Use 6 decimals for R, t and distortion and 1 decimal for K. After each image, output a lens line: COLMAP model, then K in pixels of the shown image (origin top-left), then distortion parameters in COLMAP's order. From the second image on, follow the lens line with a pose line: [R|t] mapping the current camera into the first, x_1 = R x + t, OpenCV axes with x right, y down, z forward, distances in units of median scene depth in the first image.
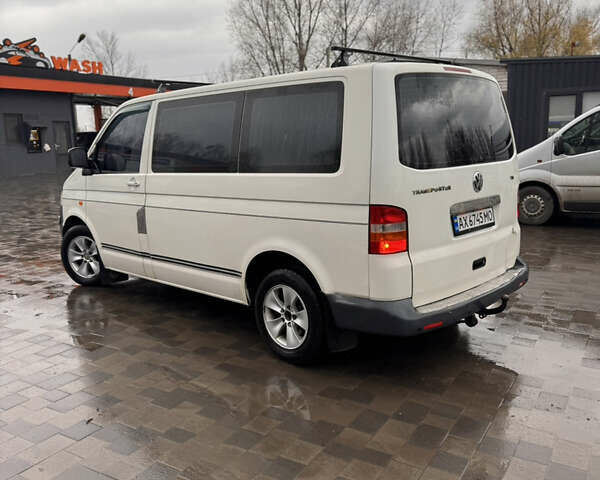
lens RADIAL K [[552.4, 0, 300.0], [0, 552.4, 240.0], [0, 0, 1]] dist [0.161501, -0.296632]
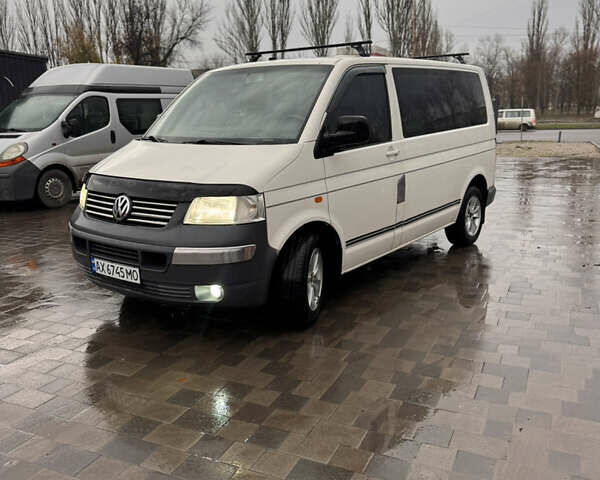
lens RADIAL K [[552.4, 0, 300.0], [0, 552.4, 240.0], [0, 0, 1]] dist [0.161501, -0.296632]
pose [[-0.111307, -0.198985, 0.973661, -1.227202], [0.204488, 0.954198, 0.218384, -0.198615], [-0.972520, 0.223410, -0.065519, 1.254772]]
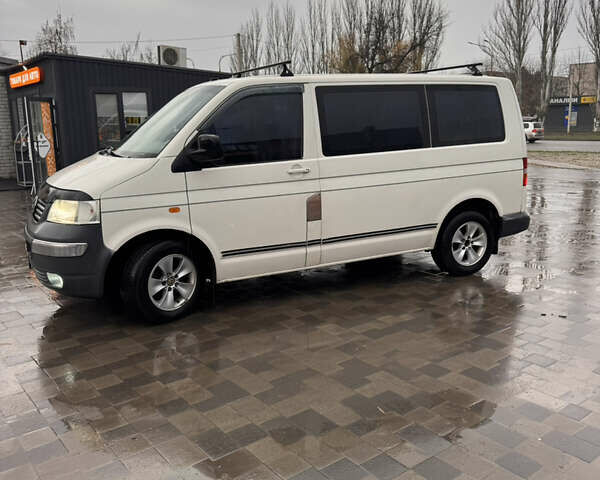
lens RADIAL K [[552.4, 0, 300.0], [0, 552.4, 240.0], [0, 0, 1]] dist [0.161501, -0.296632]
pose [[0.340883, -0.178375, 0.923028, -1.192730], [0.178578, 0.976244, 0.122709, -0.102088], [-0.922989, 0.123003, 0.364638, 0.677325]]
